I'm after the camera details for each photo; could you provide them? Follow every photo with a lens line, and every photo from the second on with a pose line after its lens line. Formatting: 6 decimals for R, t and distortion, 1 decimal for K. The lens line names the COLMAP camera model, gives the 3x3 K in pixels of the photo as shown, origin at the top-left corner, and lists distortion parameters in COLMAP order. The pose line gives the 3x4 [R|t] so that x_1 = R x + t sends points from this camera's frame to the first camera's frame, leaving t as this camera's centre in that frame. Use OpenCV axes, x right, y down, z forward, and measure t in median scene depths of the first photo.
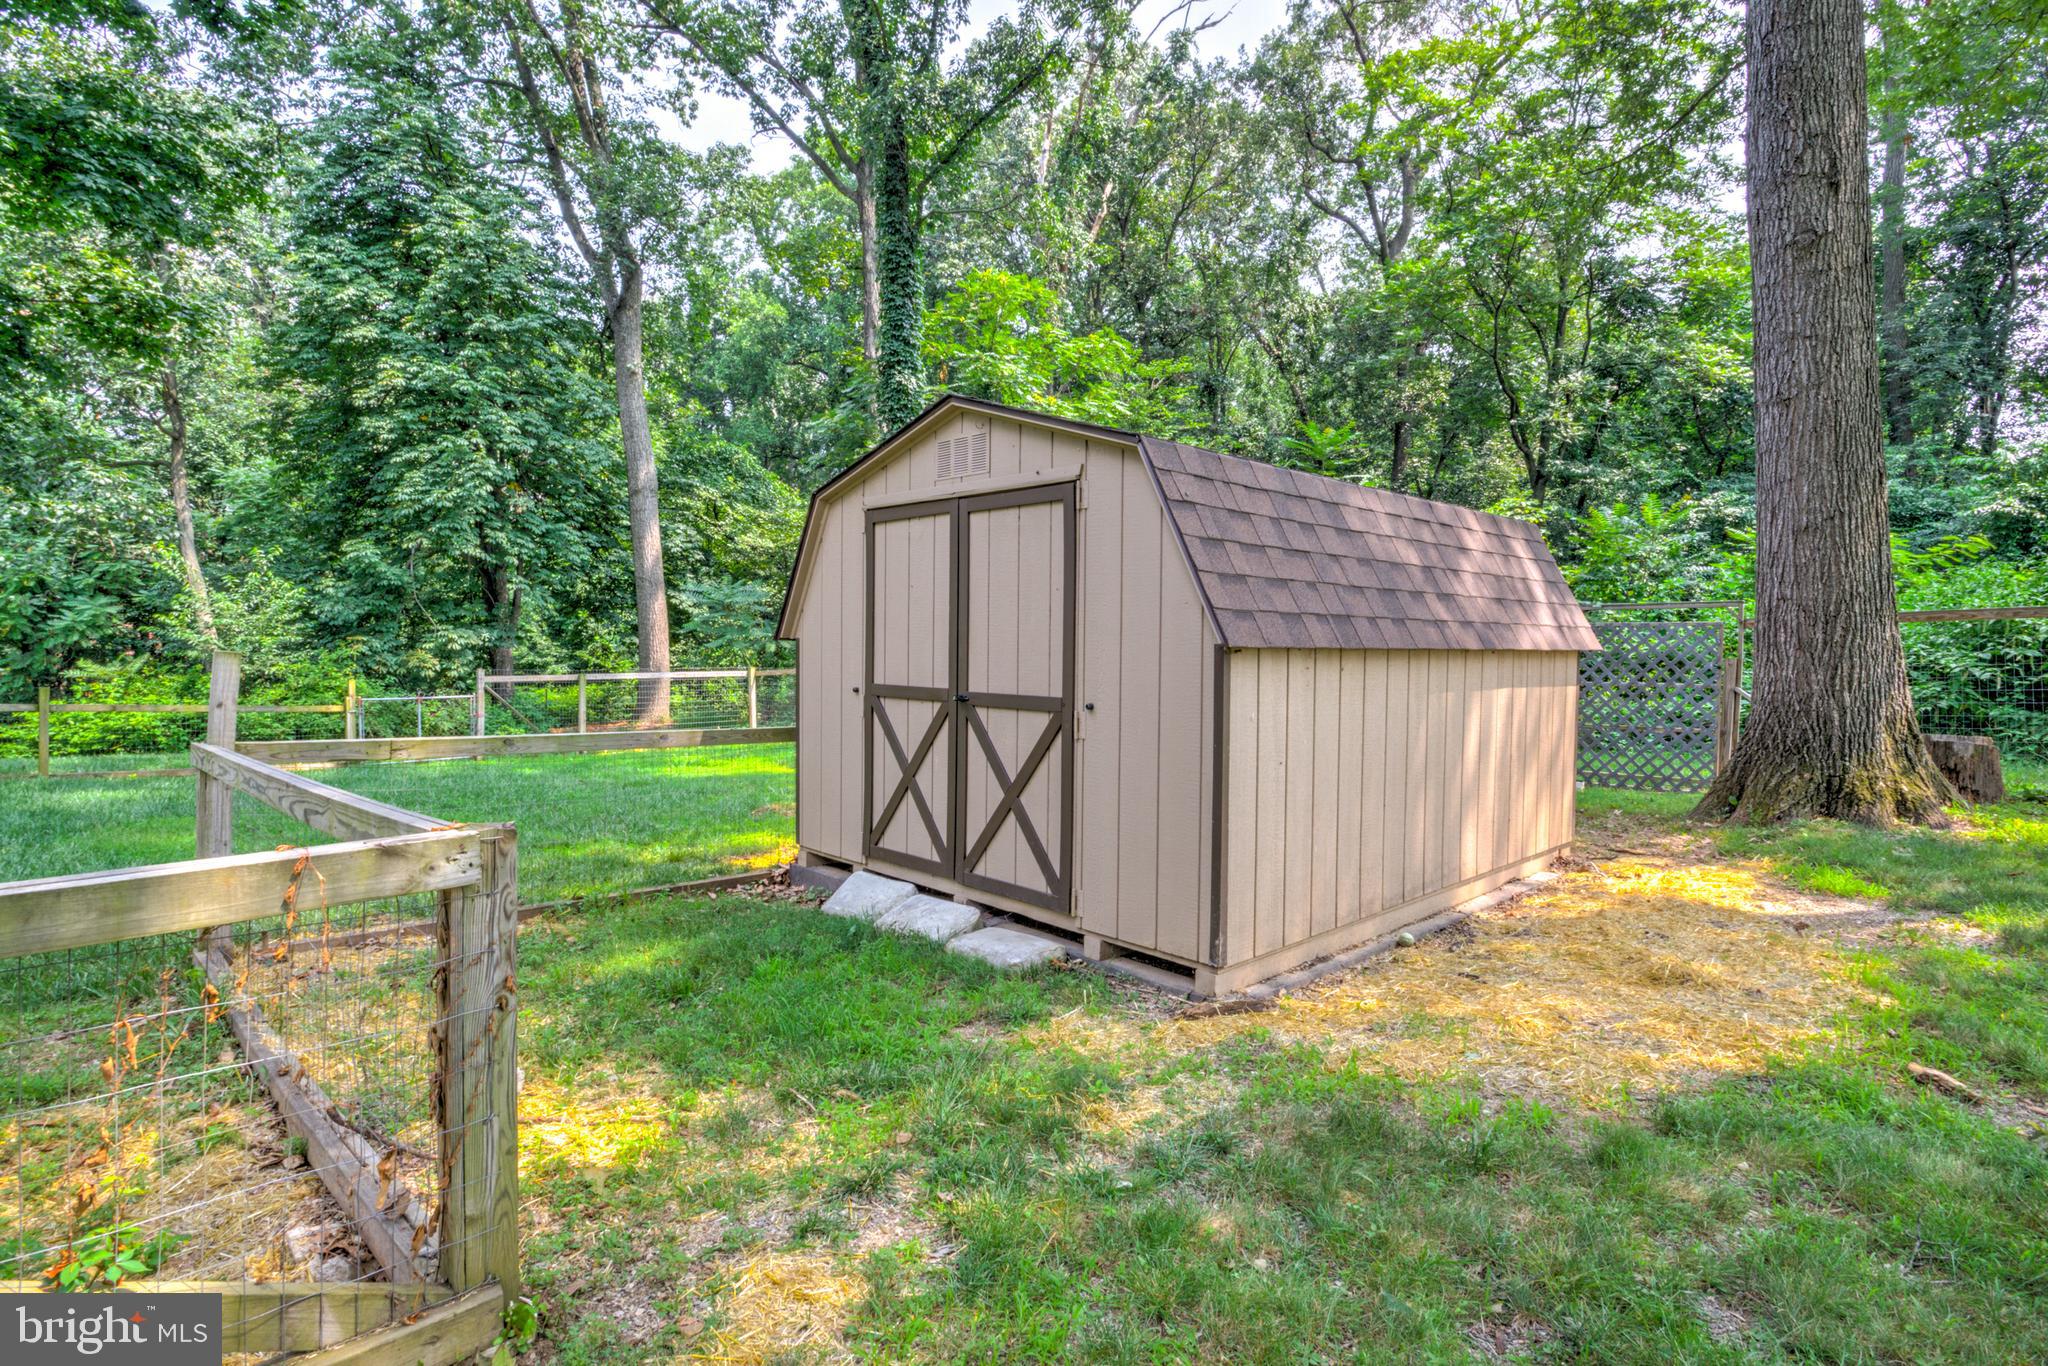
lens RADIAL K [[1019.6, 0, 1023.2], [0, 1019.6, 686.3], [0, 0, 1]] dist [-0.011939, 0.002308]
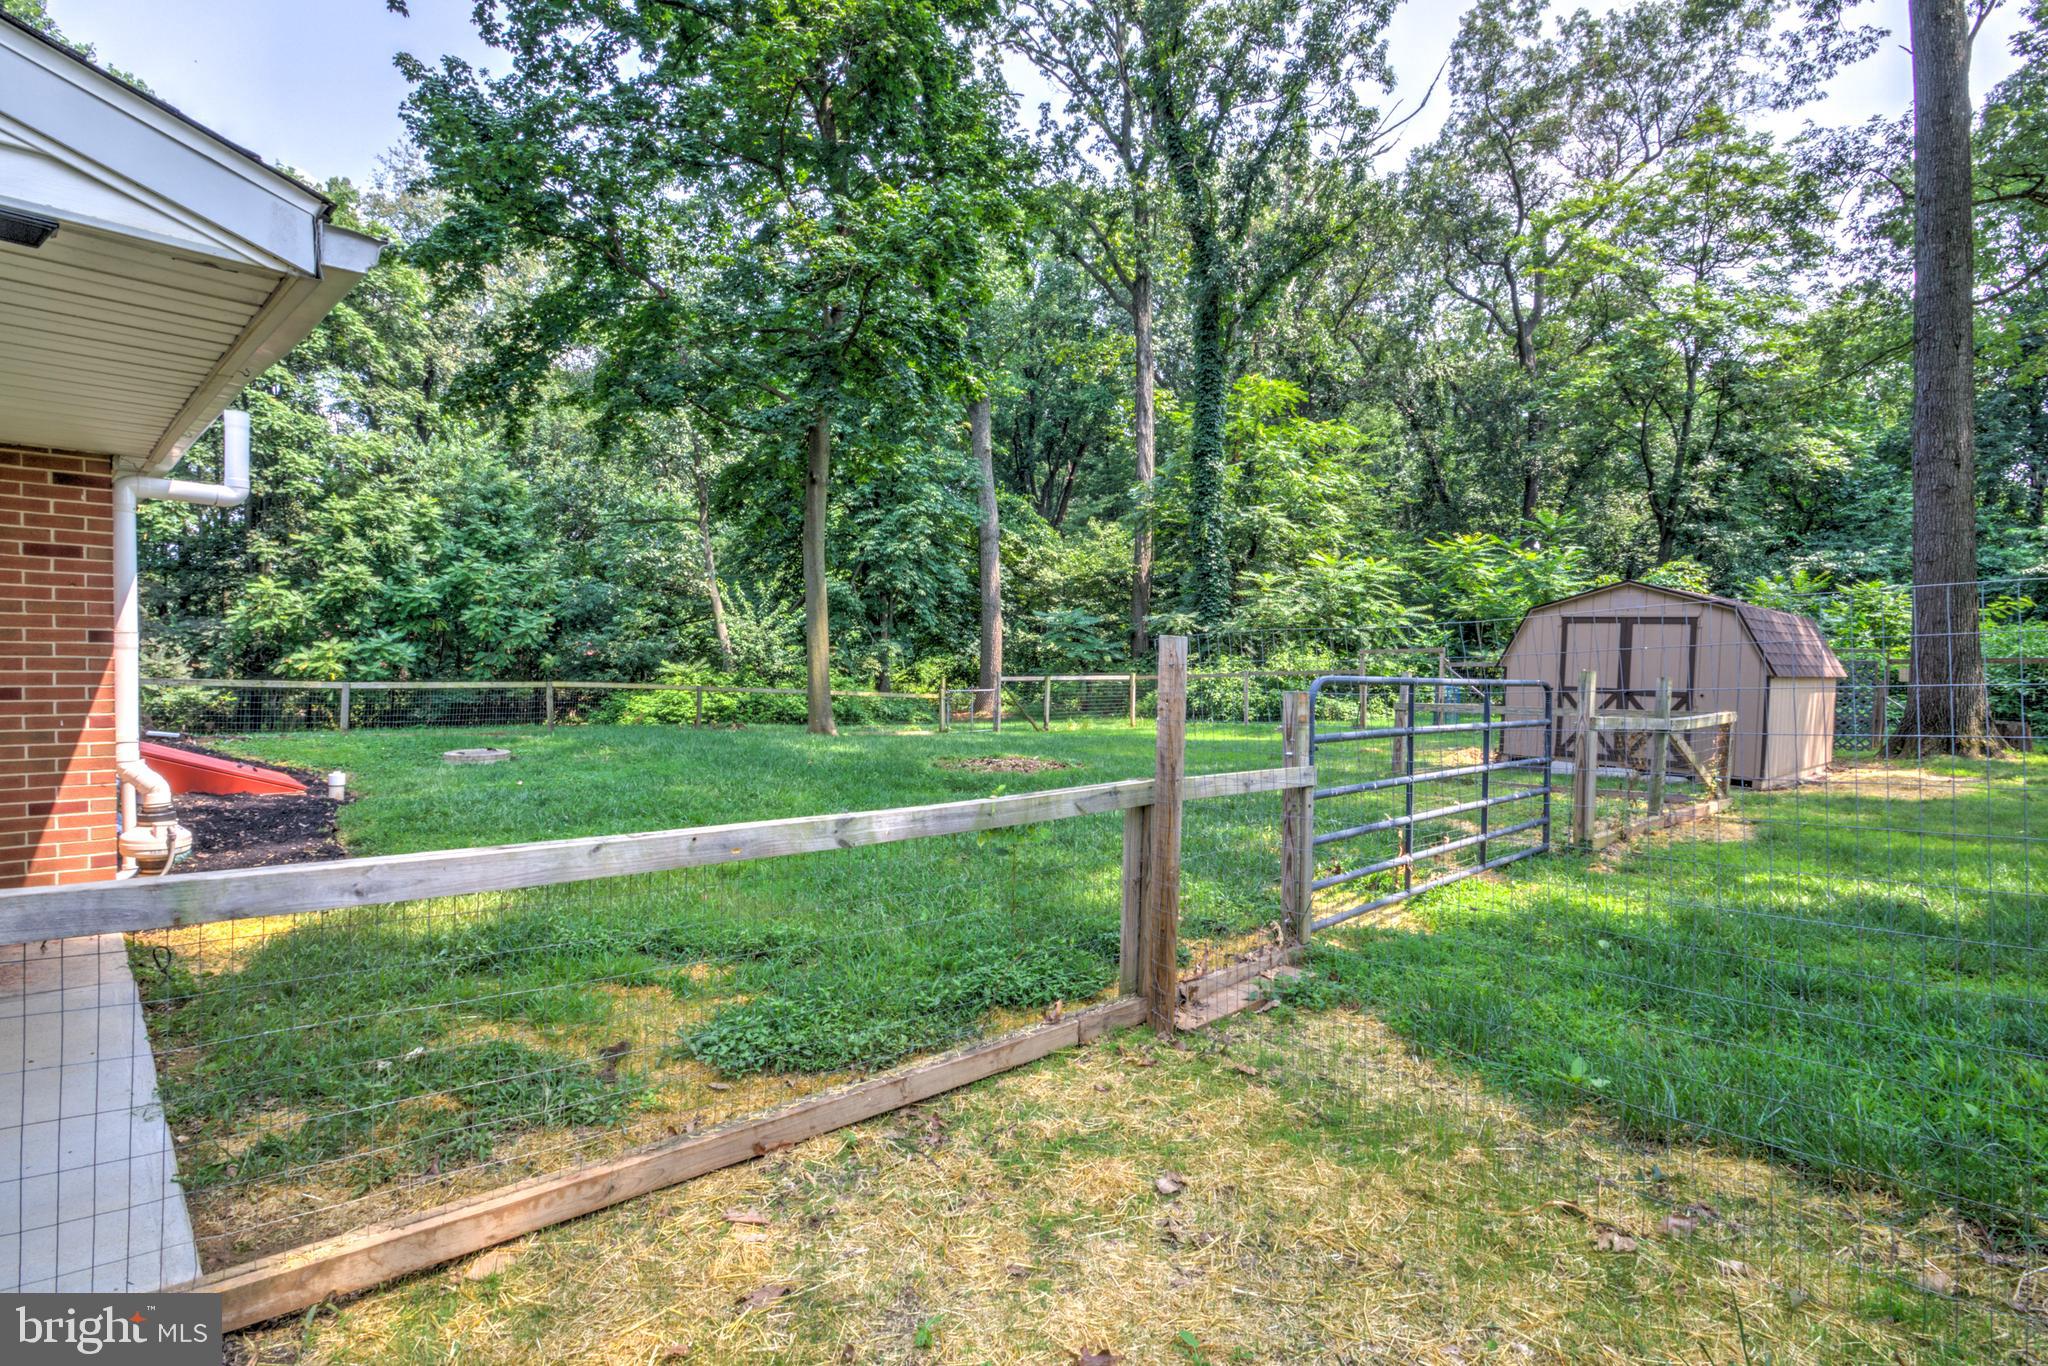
lens RADIAL K [[1019.6, 0, 988.0], [0, 1019.6, 698.4], [0, 0, 1]] dist [-0.011939, 0.002308]
pose [[0.998983, 0.017753, -0.041435, -0.378183], [-0.017433, 0.999815, 0.008075, 0.008069], [0.041571, -0.007344, 0.999109, -0.403482]]
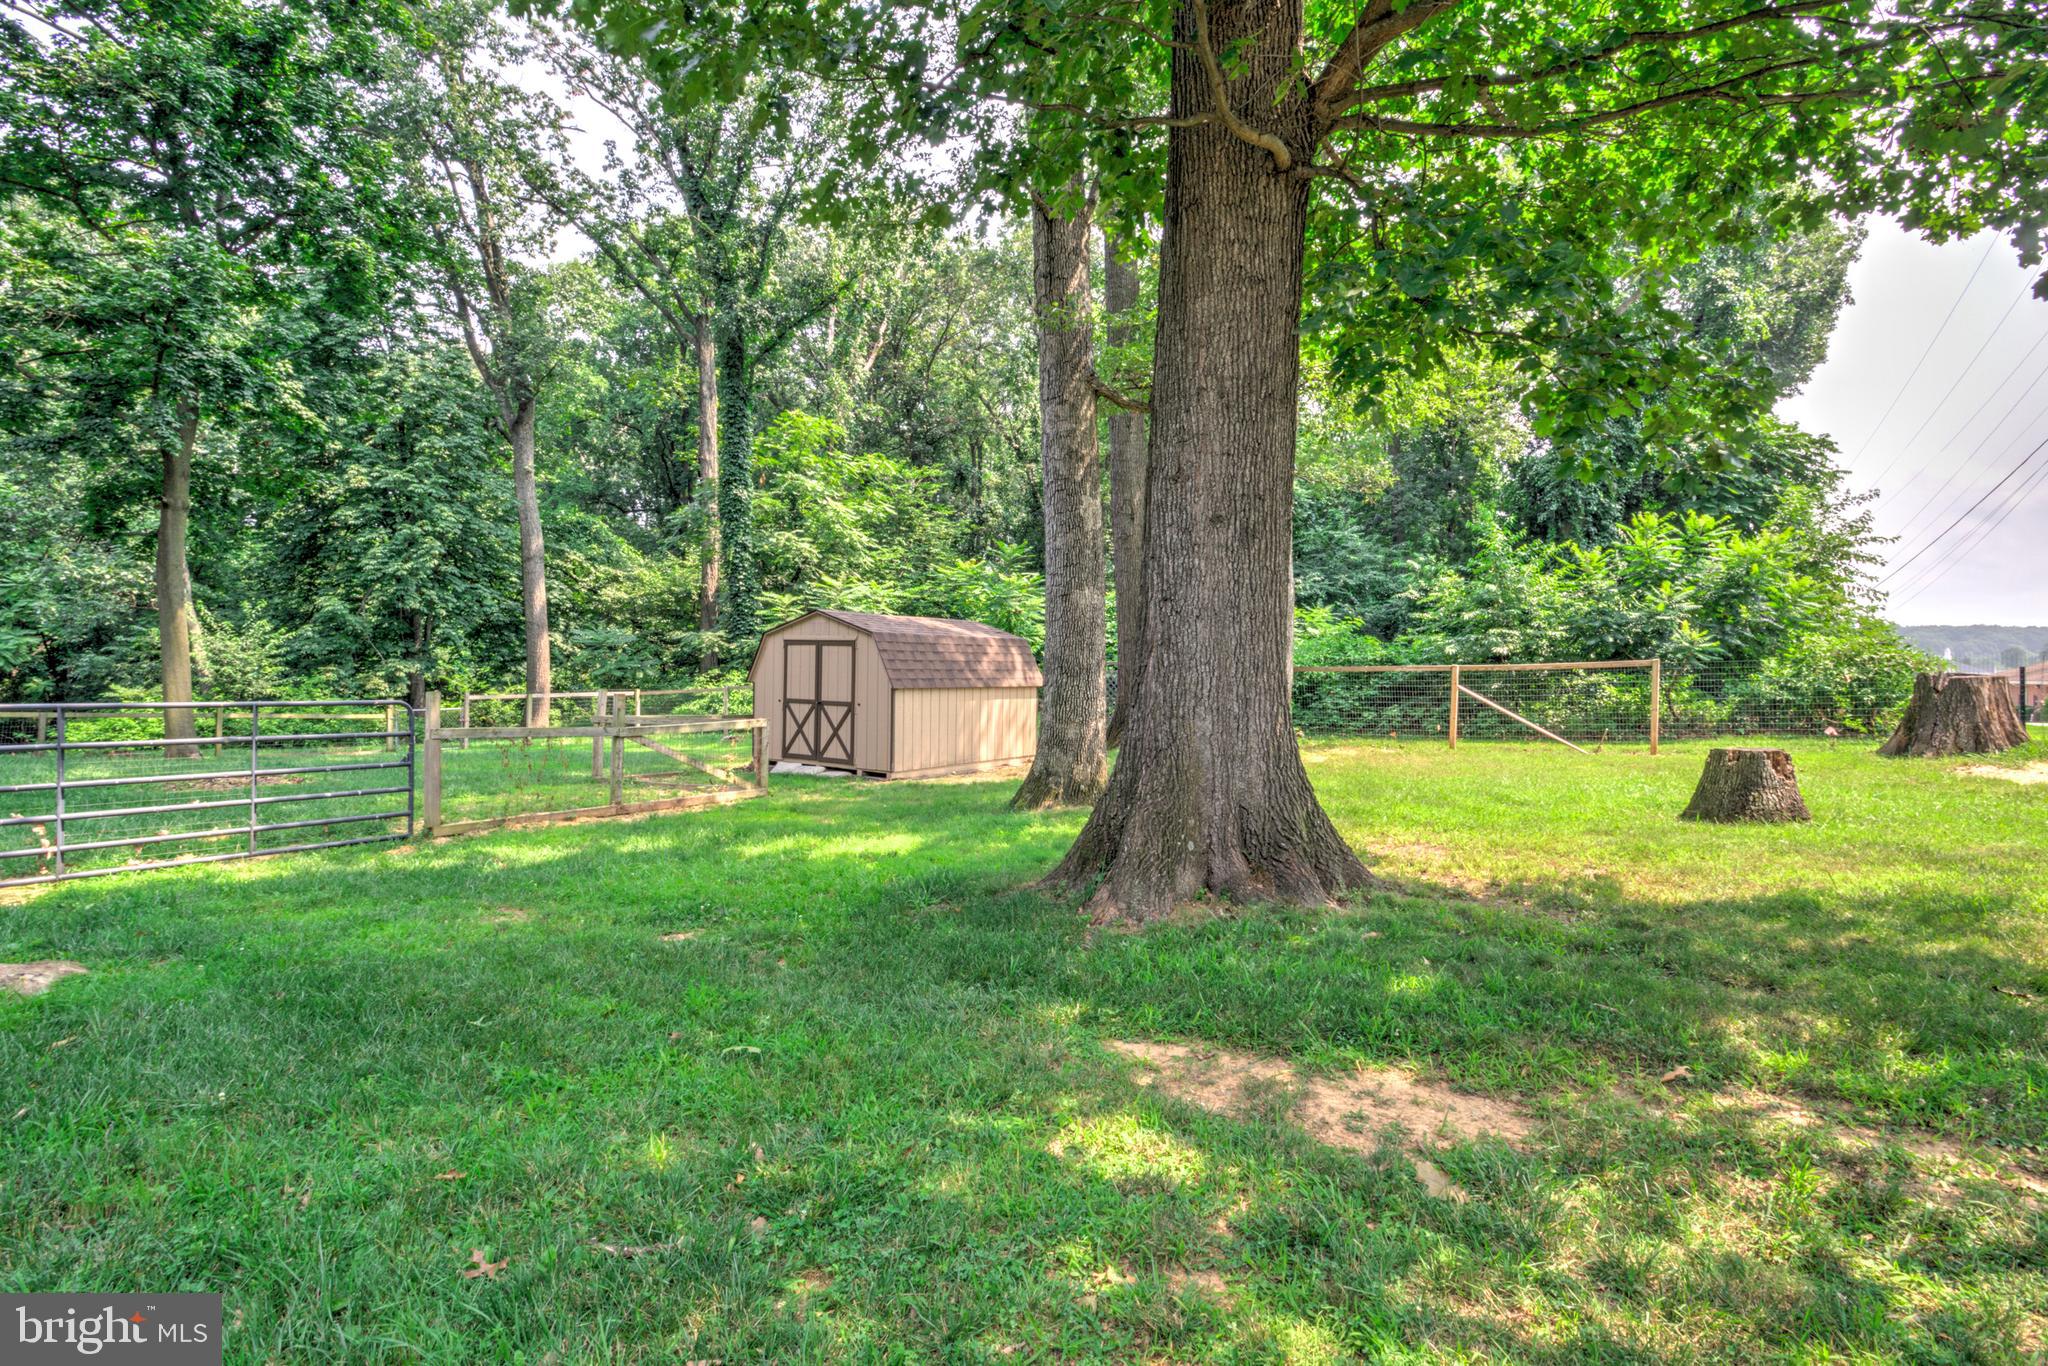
lens RADIAL K [[1019.6, 0, 1021.0], [0, 1019.6, 662.5], [0, 0, 1]] dist [-0.011939, 0.002308]
pose [[0.978116, 0.004862, 0.208004, -0.024997], [0.003672, 0.999168, -0.040620, 0.004247], [-0.208028, 0.040495, 0.977284, -0.533934]]
